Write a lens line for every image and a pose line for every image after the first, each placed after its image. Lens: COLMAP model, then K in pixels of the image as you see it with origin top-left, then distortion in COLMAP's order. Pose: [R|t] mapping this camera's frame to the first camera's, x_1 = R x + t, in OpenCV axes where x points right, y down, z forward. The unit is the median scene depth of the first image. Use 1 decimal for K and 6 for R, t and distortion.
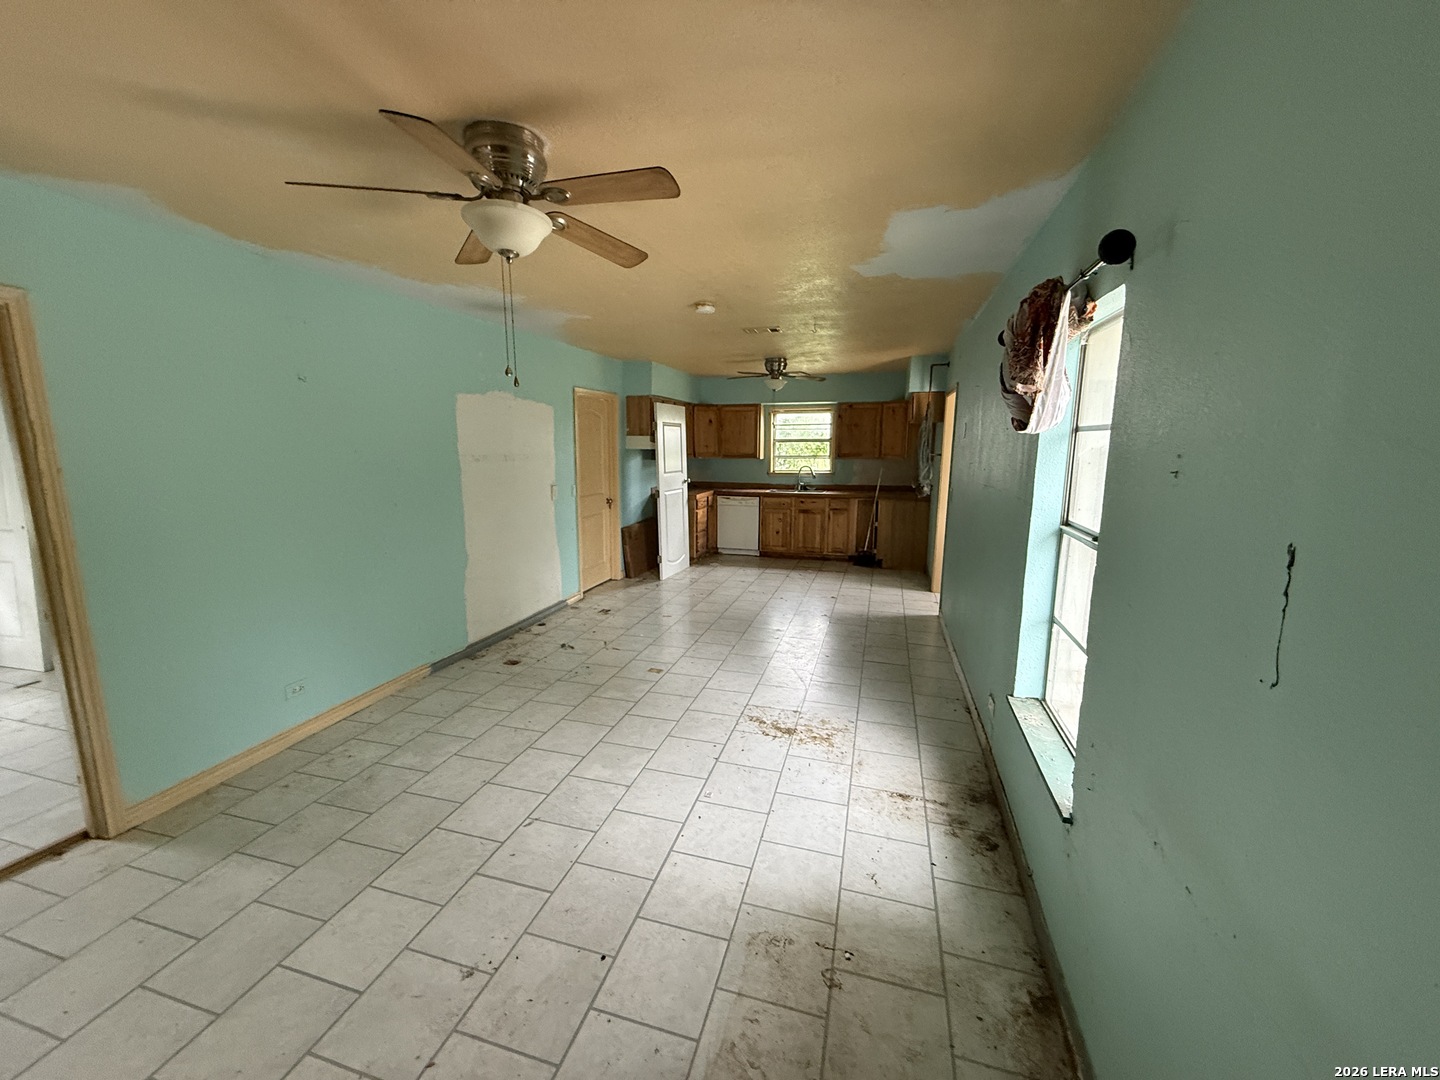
lens RADIAL K [[572.9, 0, 717.5], [0, 572.9, 539.7], [0, 0, 1]] dist [0.000487, -0.000299]
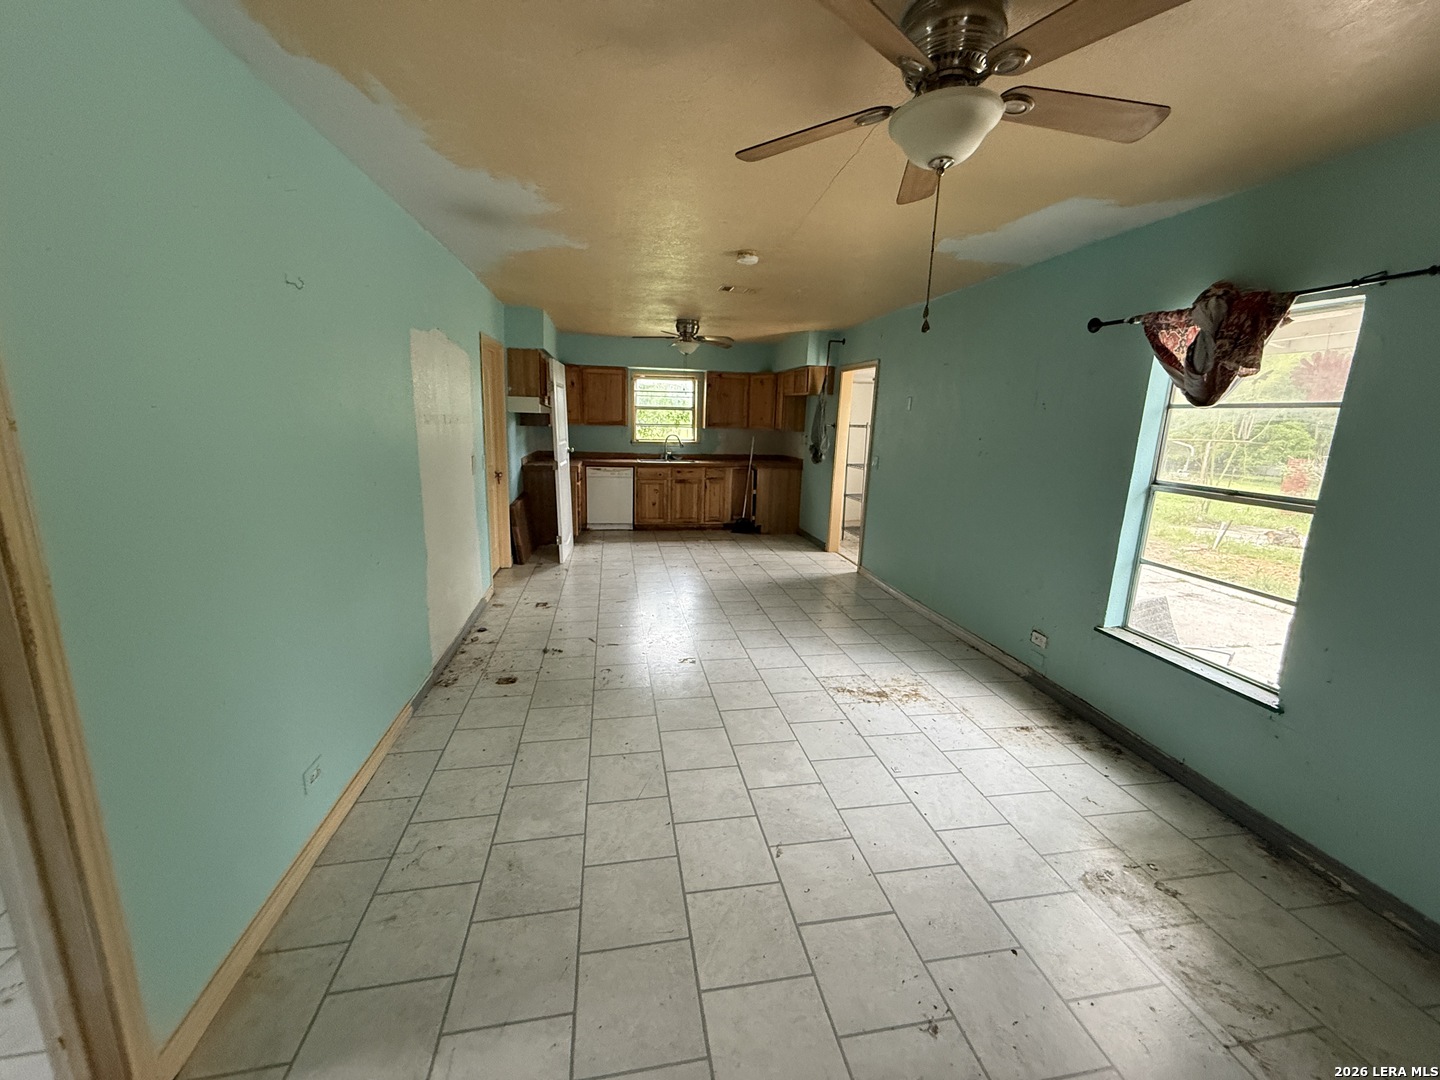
lens RADIAL K [[572.9, 0, 717.5], [0, 572.9, 539.7], [0, 0, 1]] dist [0.000487, -0.000299]
pose [[0.894593, -0.070638, 0.441265, -0.343530], [0.047696, 0.996880, 0.062886, -0.012550], [-0.444330, -0.035211, 0.895171, 0.132615]]
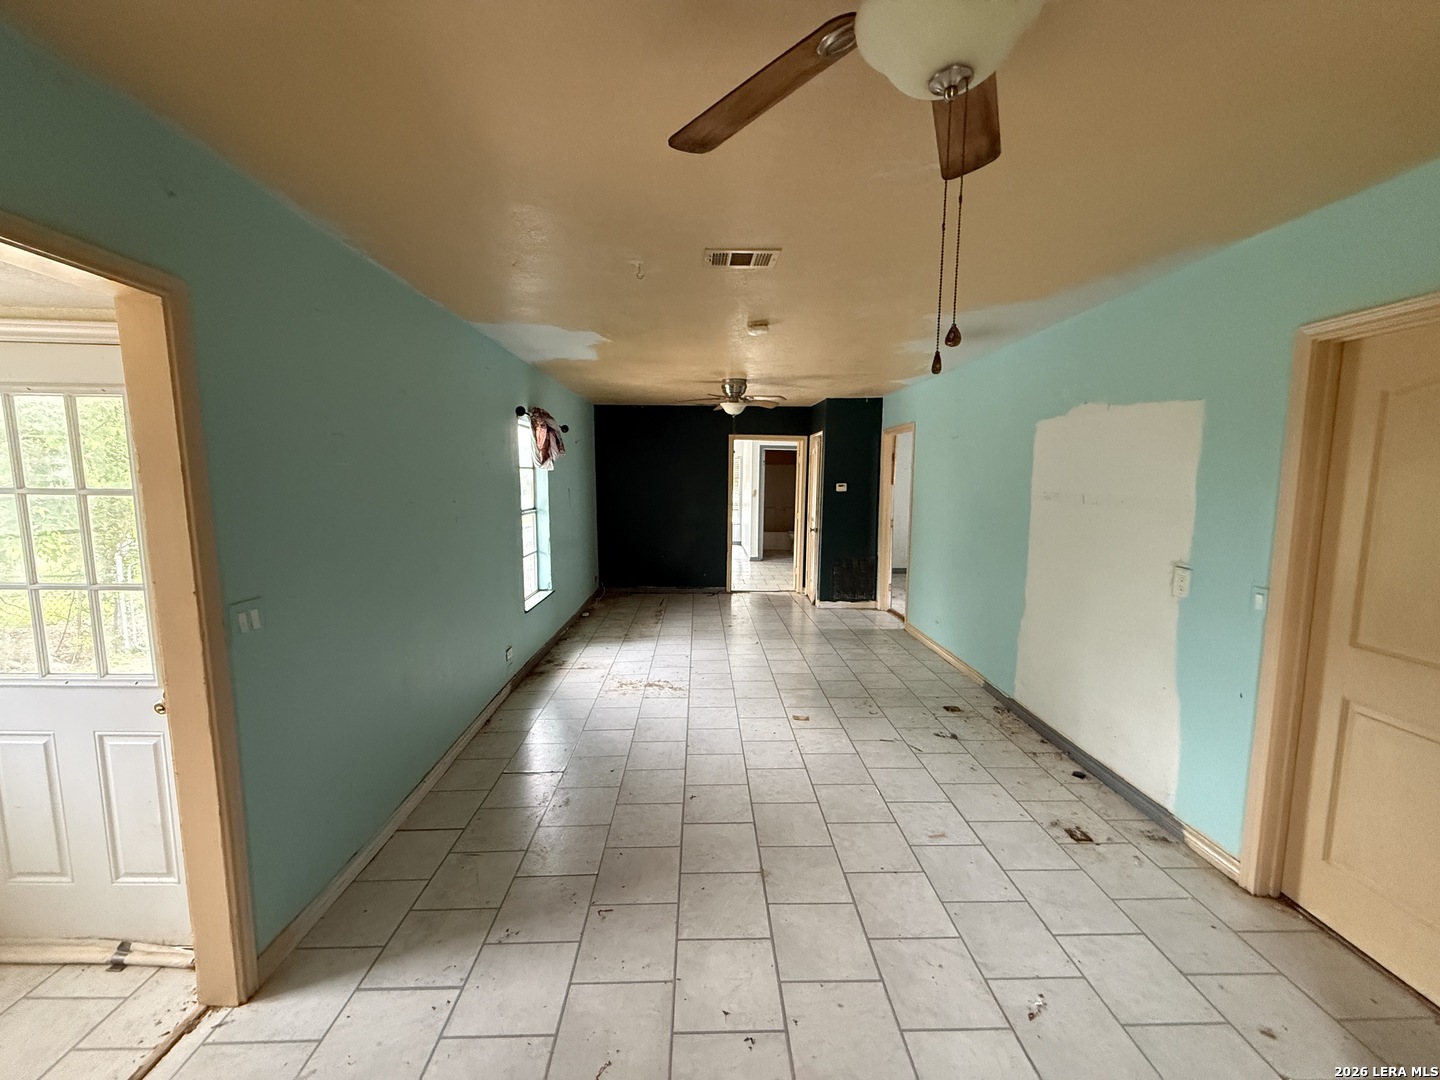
lens RADIAL K [[572.3, 0, 716.4], [0, 572.3, 537.9], [0, 0, 1]] dist [0.000922, 0.000010]
pose [[-0.951912, 0.027523, -0.305132, 0.228047], [-0.057239, 0.962444, 0.265378, -0.223302], [0.300977, 0.270082, -0.914587, 1.319689]]
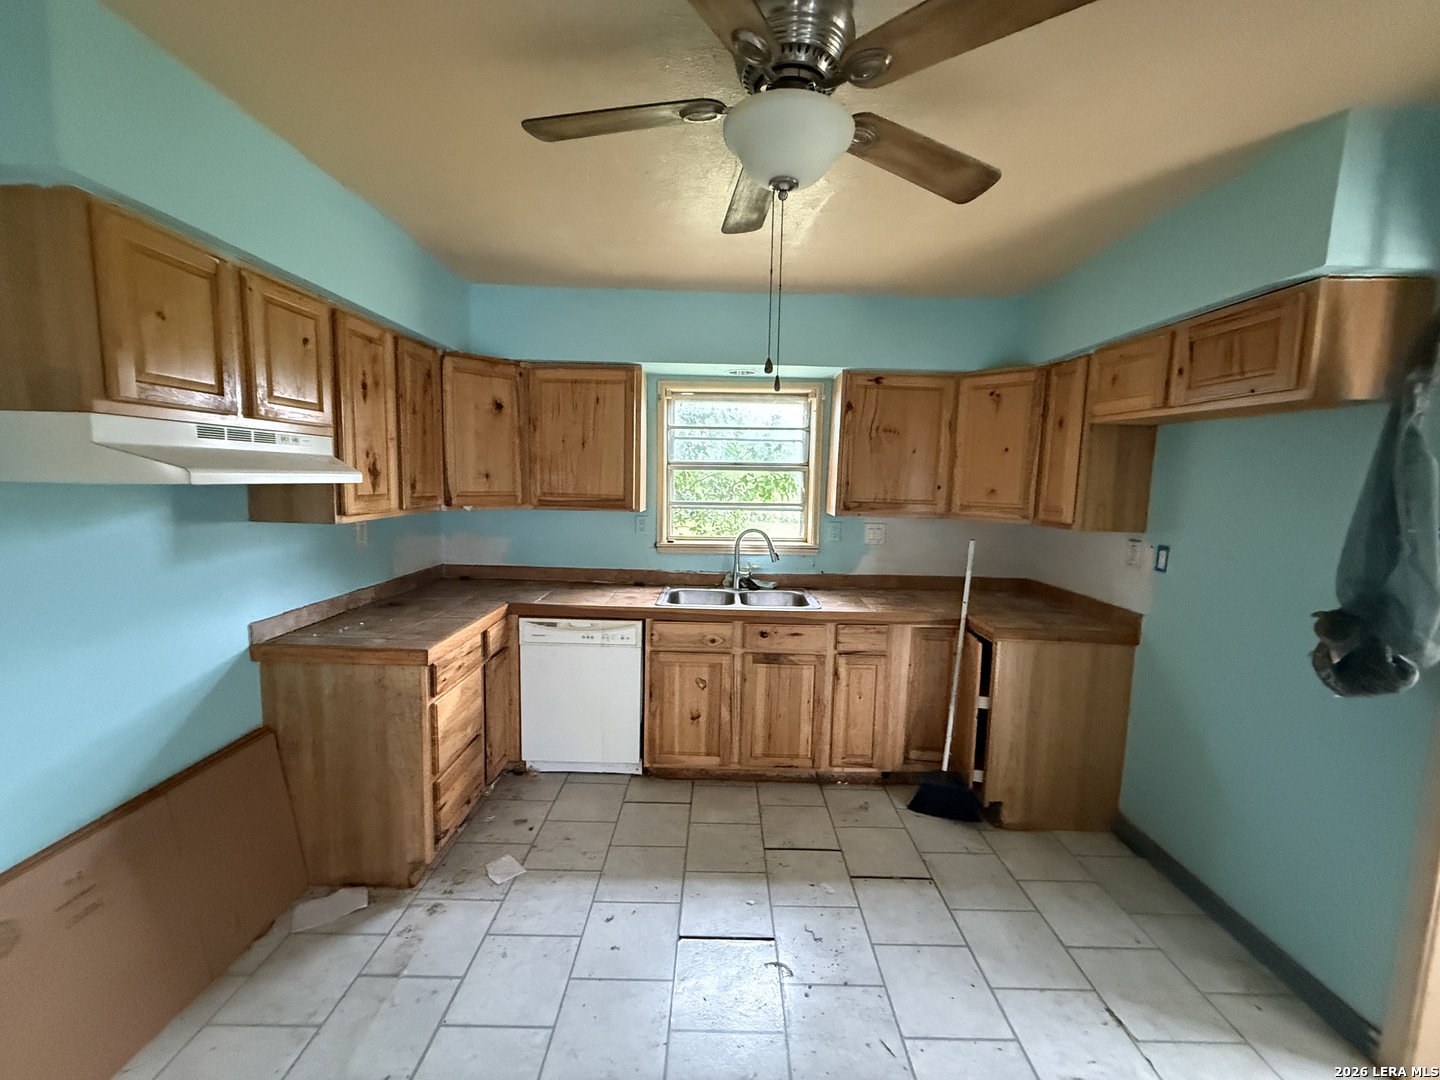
lens RADIAL K [[574.6, 0, 719.3], [0, 574.6, 540.0], [0, 0, 1]] dist [0.000059, -0.000207]
pose [[0.959928, -0.009681, 0.280078, 0.029482], [0.024390, 0.998497, -0.049079, -0.158741], [-0.279182, 0.053944, 0.958722, 0.966810]]
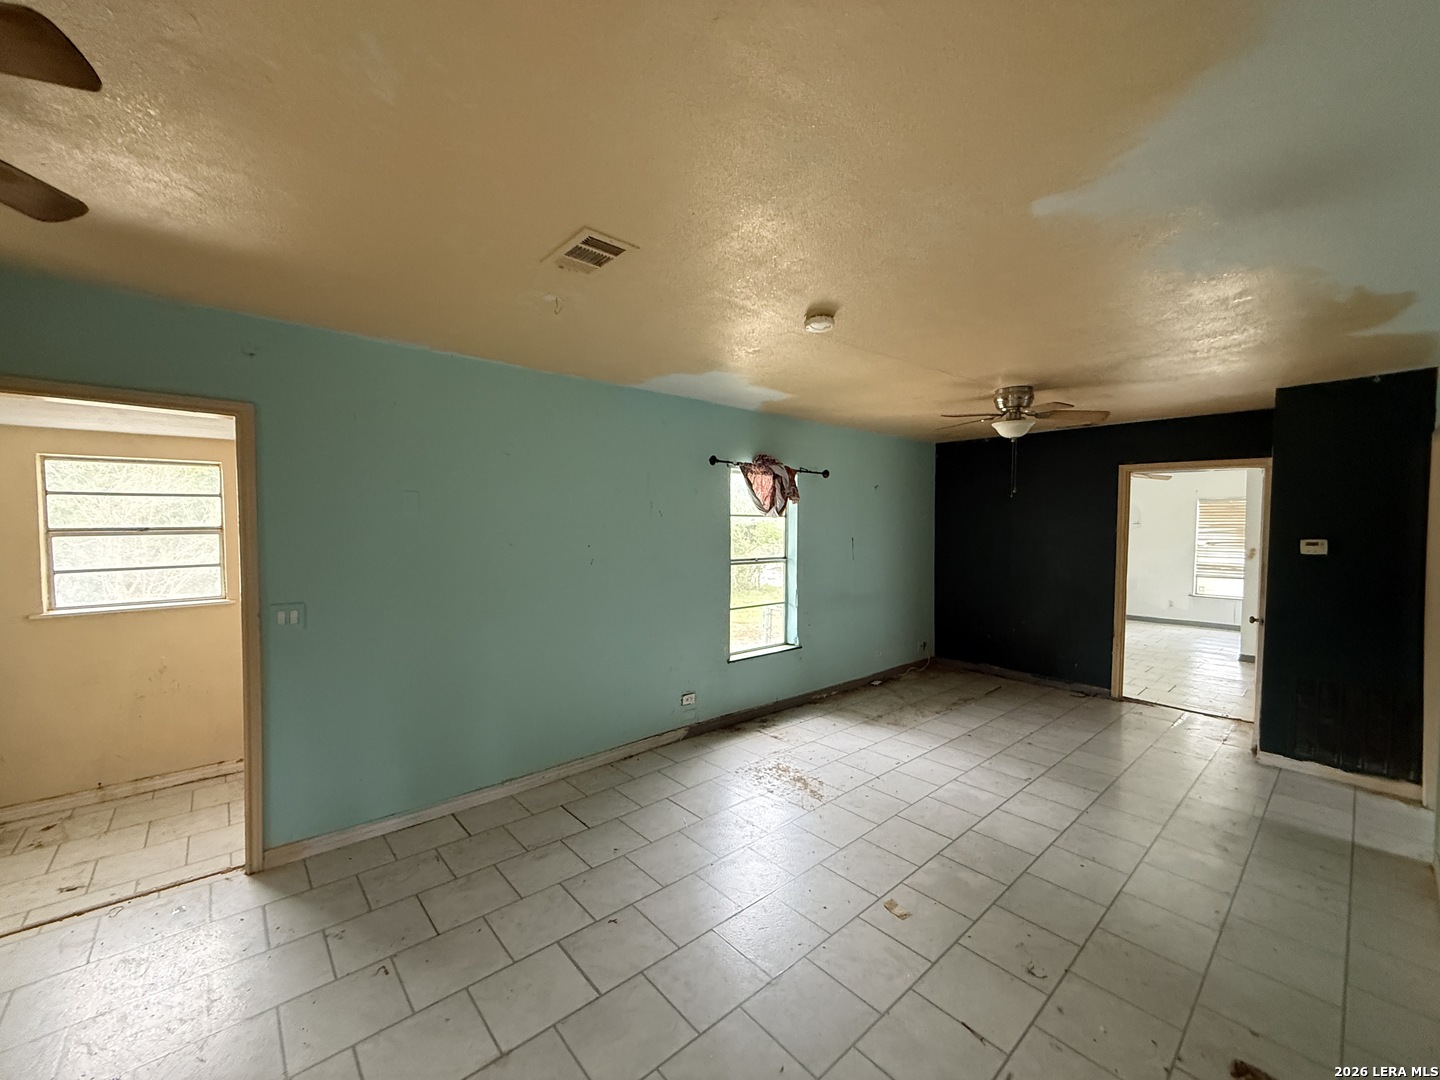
lens RADIAL K [[572.9, 0, 717.5], [0, 572.9, 539.7], [0, 0, 1]] dist [0.000487, -0.000299]
pose [[-0.842492, -0.021930, 0.538263, -0.197648], [0.083843, 0.981658, 0.171226, -0.194251], [-0.532145, 0.189386, -0.825200, 1.147580]]
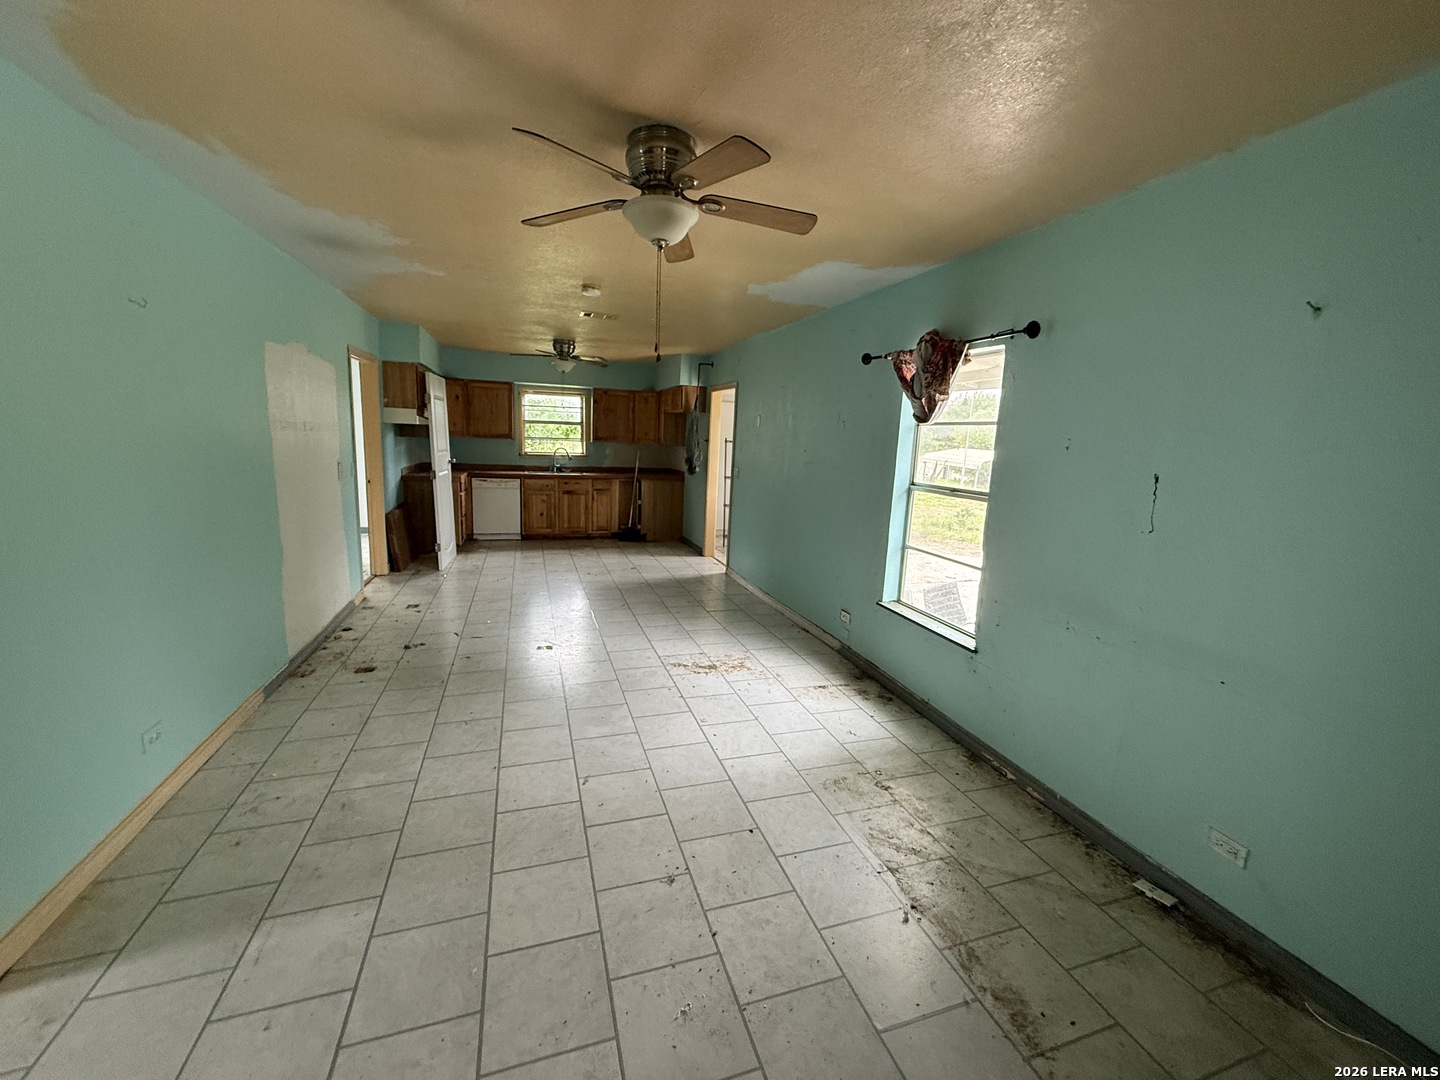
lens RADIAL K [[574.6, 0, 719.3], [0, 574.6, 540.0], [0, 0, 1]] dist [0.000059, -0.000207]
pose [[0.822374, -0.067721, 0.564902, -0.312789], [0.054913, 0.997703, 0.039665, 0.014127], [-0.566291, -0.001599, 0.824204, 0.002271]]
